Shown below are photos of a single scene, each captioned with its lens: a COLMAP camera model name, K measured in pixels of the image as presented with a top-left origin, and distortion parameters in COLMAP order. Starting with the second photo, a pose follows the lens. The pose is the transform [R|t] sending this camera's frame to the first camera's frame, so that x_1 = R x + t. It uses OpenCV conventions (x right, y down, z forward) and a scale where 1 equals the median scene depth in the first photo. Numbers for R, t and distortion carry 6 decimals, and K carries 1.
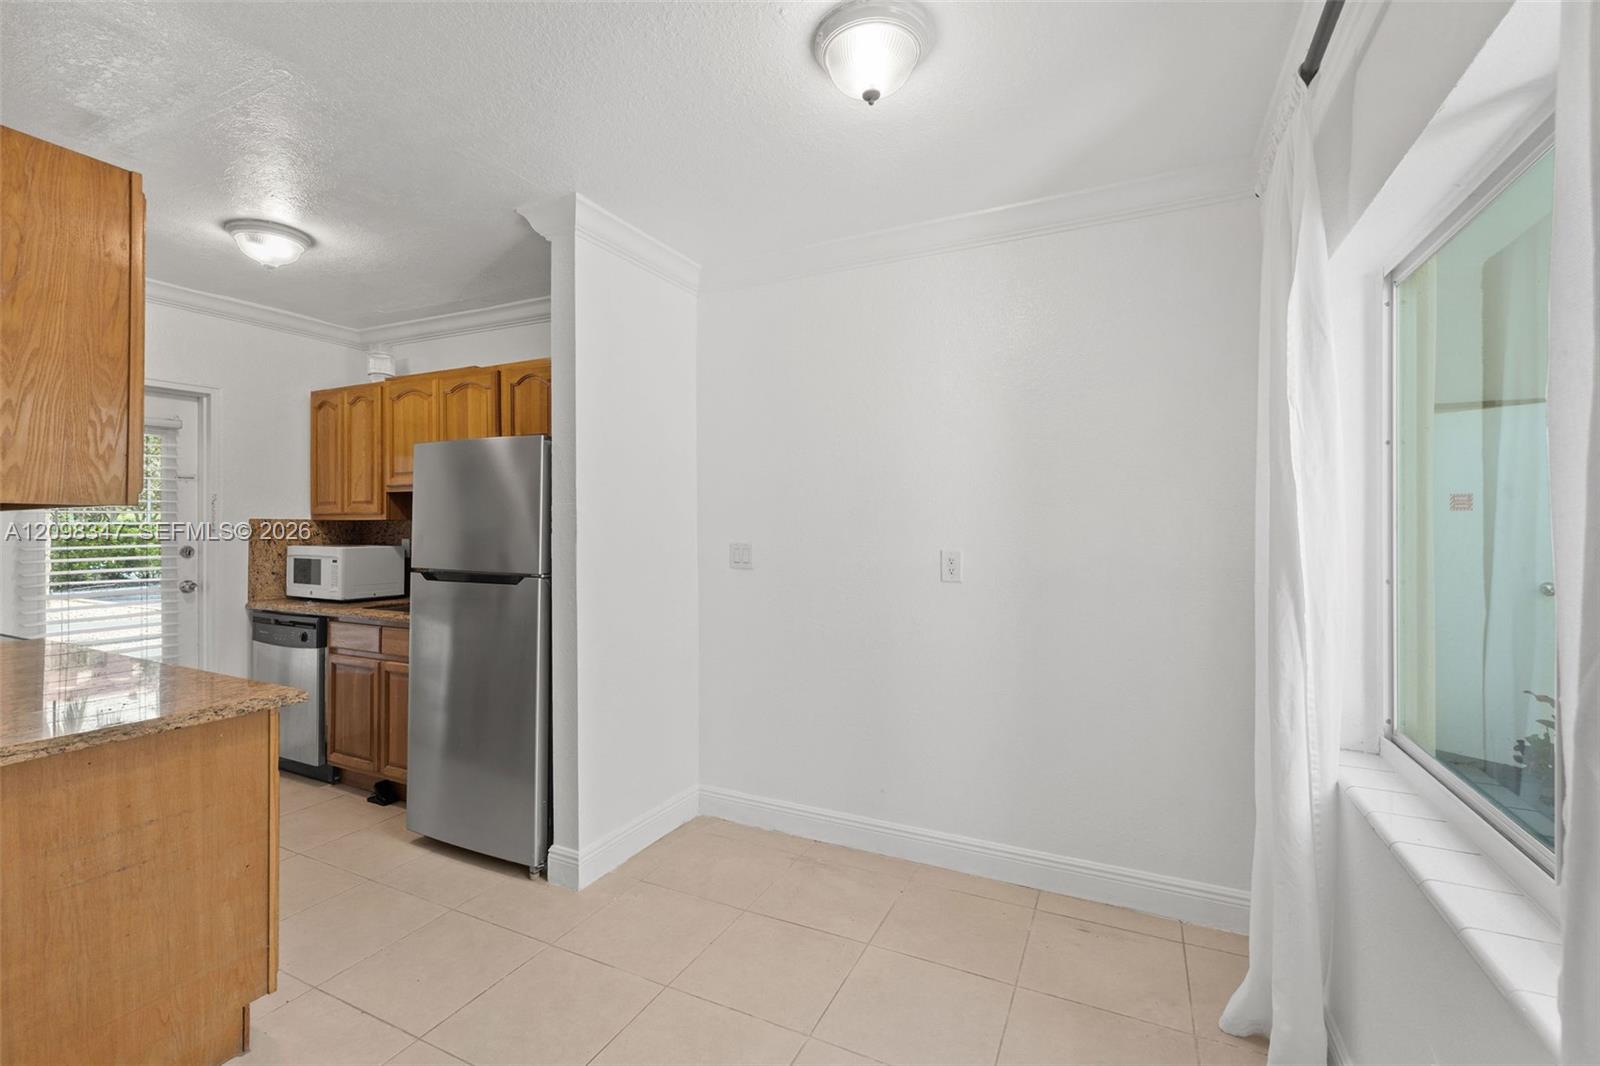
lens RADIAL K [[697.1, 0, 787.0], [0, 697.1, 523.8], [0, 0, 1]] dist [-0.003545, 0.000535]
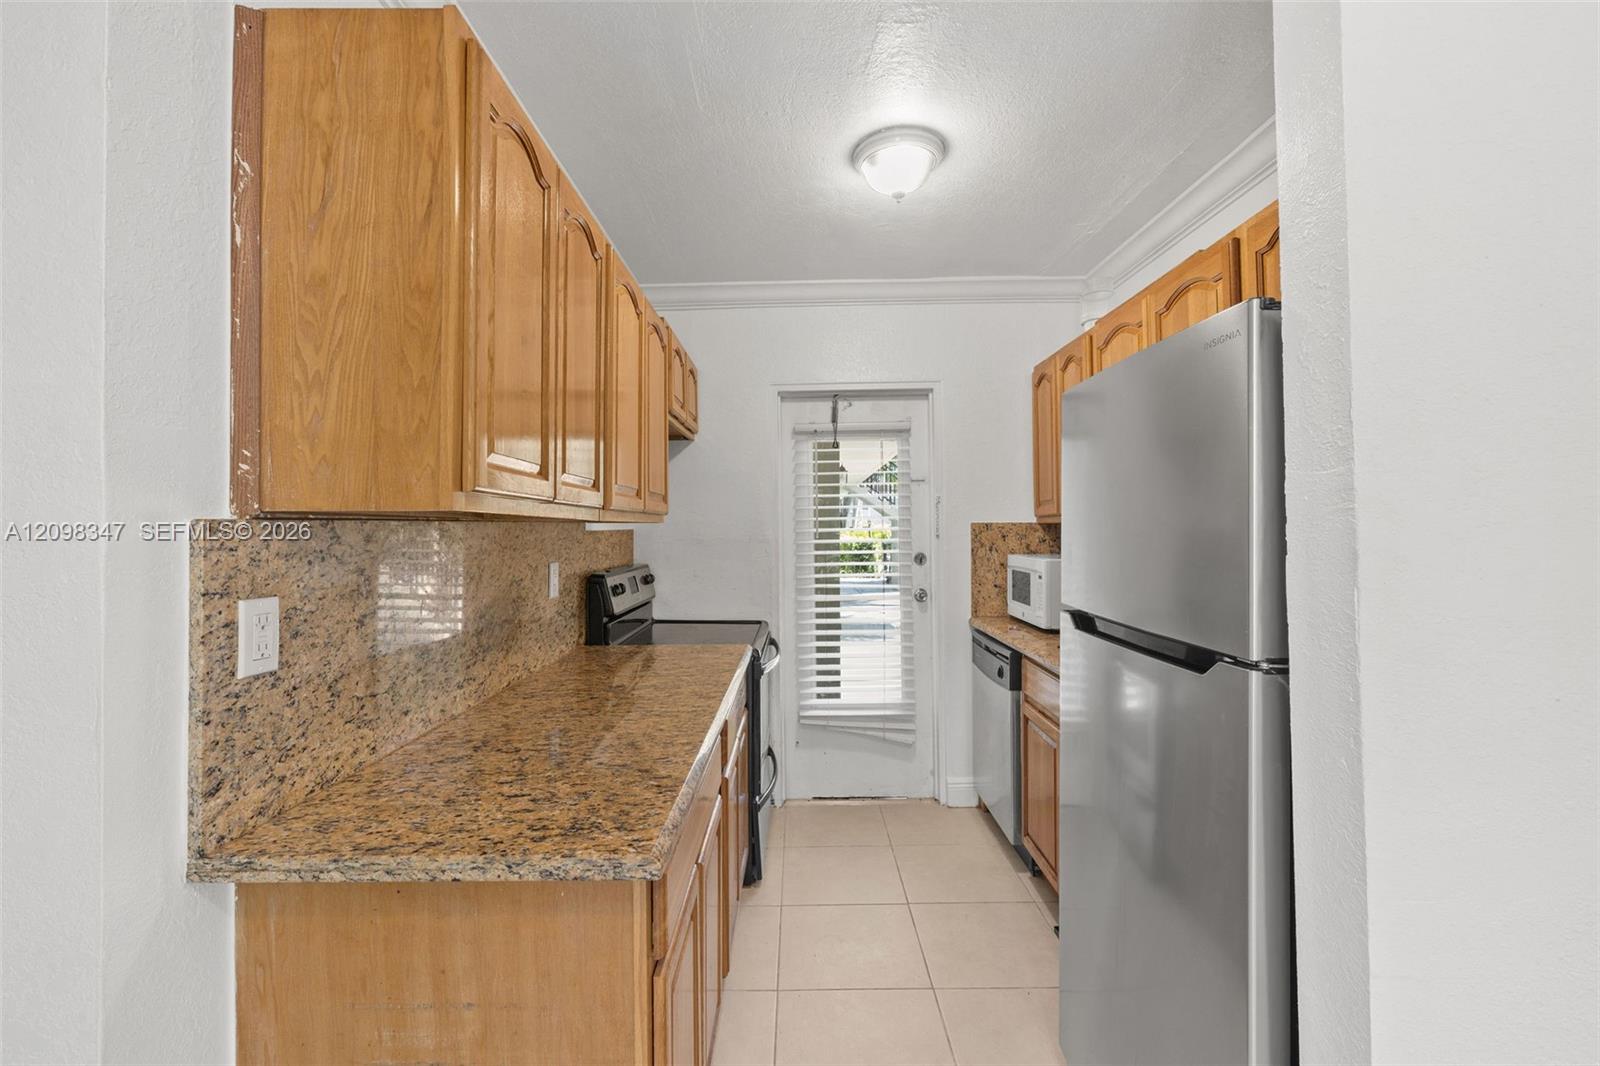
lens RADIAL K [[697.1, 0, 799.9], [0, 697.1, 518.2], [0, 0, 1]] dist [-0.003545, 0.000535]
pose [[0.451653, -0.018135, -0.892009, -0.119510], [0.010472, 0.999832, -0.015025, -0.003002], [0.892132, -0.002555, 0.451768, 0.582736]]
